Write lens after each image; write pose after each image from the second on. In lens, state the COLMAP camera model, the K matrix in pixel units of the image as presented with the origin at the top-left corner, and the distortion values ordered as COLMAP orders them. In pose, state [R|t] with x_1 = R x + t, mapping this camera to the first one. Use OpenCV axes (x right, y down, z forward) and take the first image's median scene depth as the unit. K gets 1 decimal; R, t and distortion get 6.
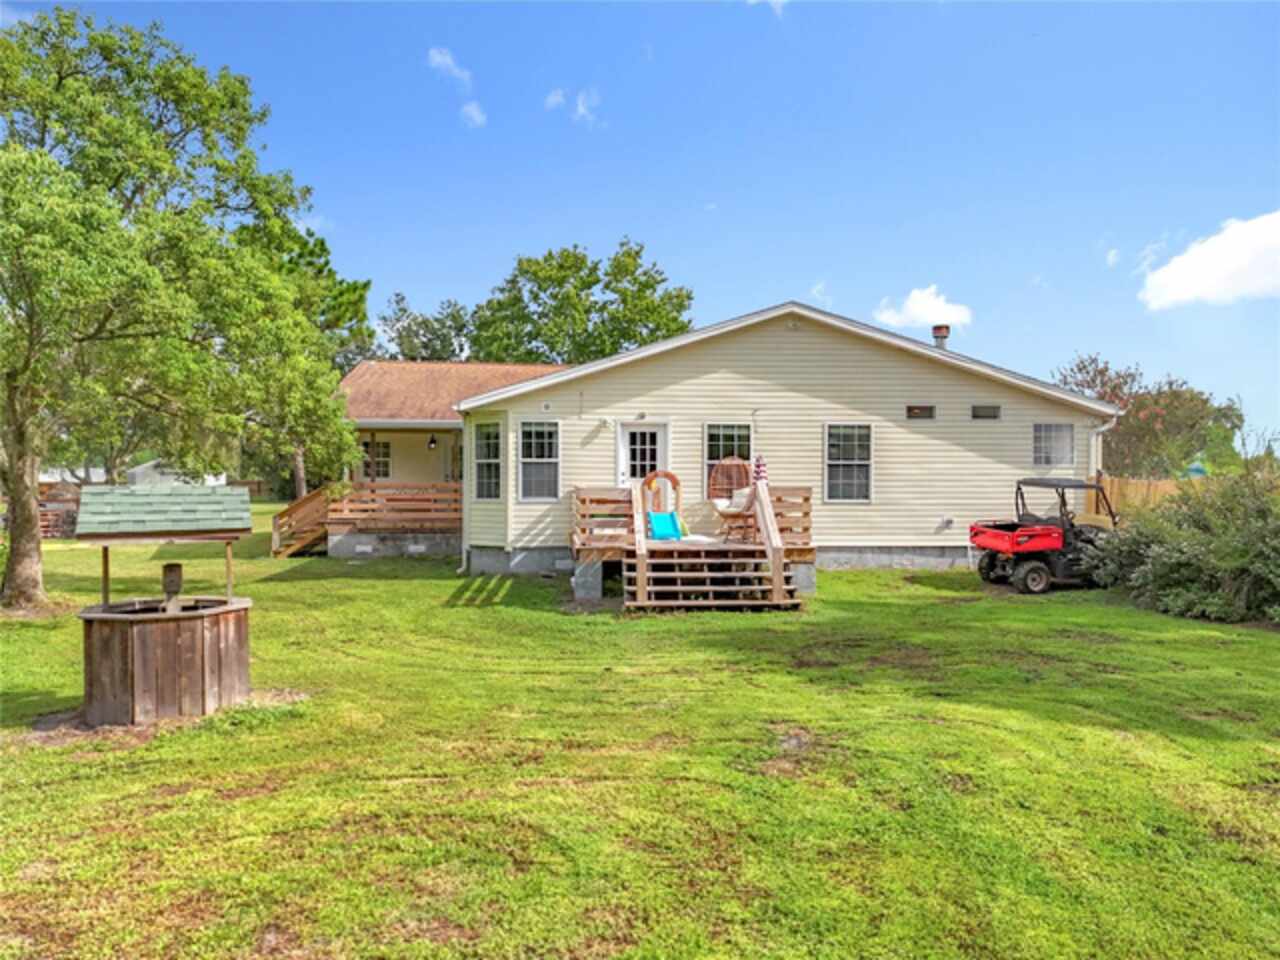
lens RADIAL K [[955.4, 0, 640.0], [0, 955.4, 480.0], [0, 0, 1]] dist [0.003306, -0.003762]
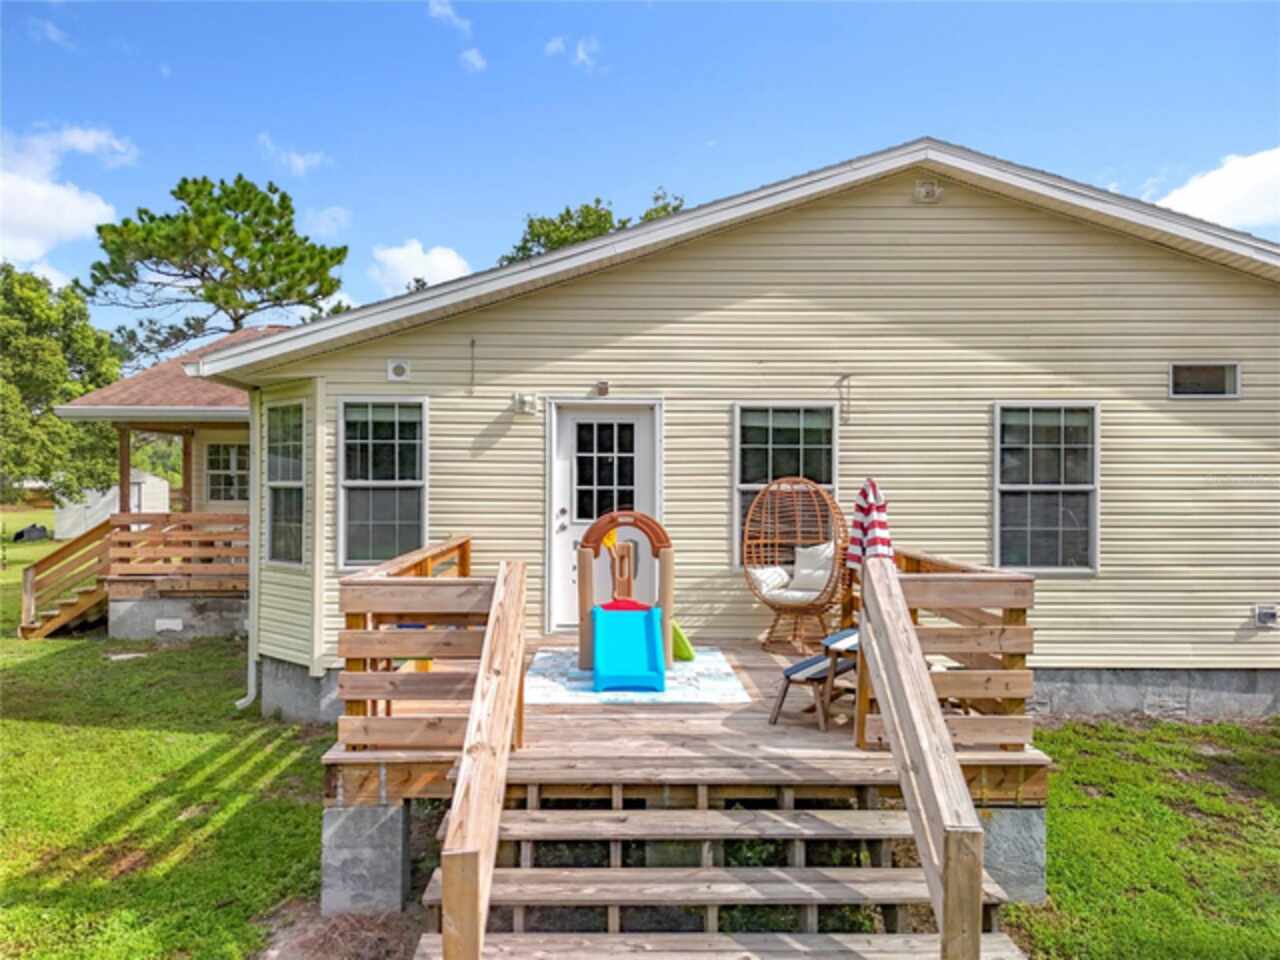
lens RADIAL K [[955.4, 0, 640.0], [0, 955.4, 480.0], [0, 0, 1]] dist [0.003306, -0.003762]
pose [[0.997966, 0.000391, -0.063742, 0.050959], [-0.000511, 0.999998, -0.001871, -0.021072], [0.063741, 0.001900, 0.997965, 0.526436]]
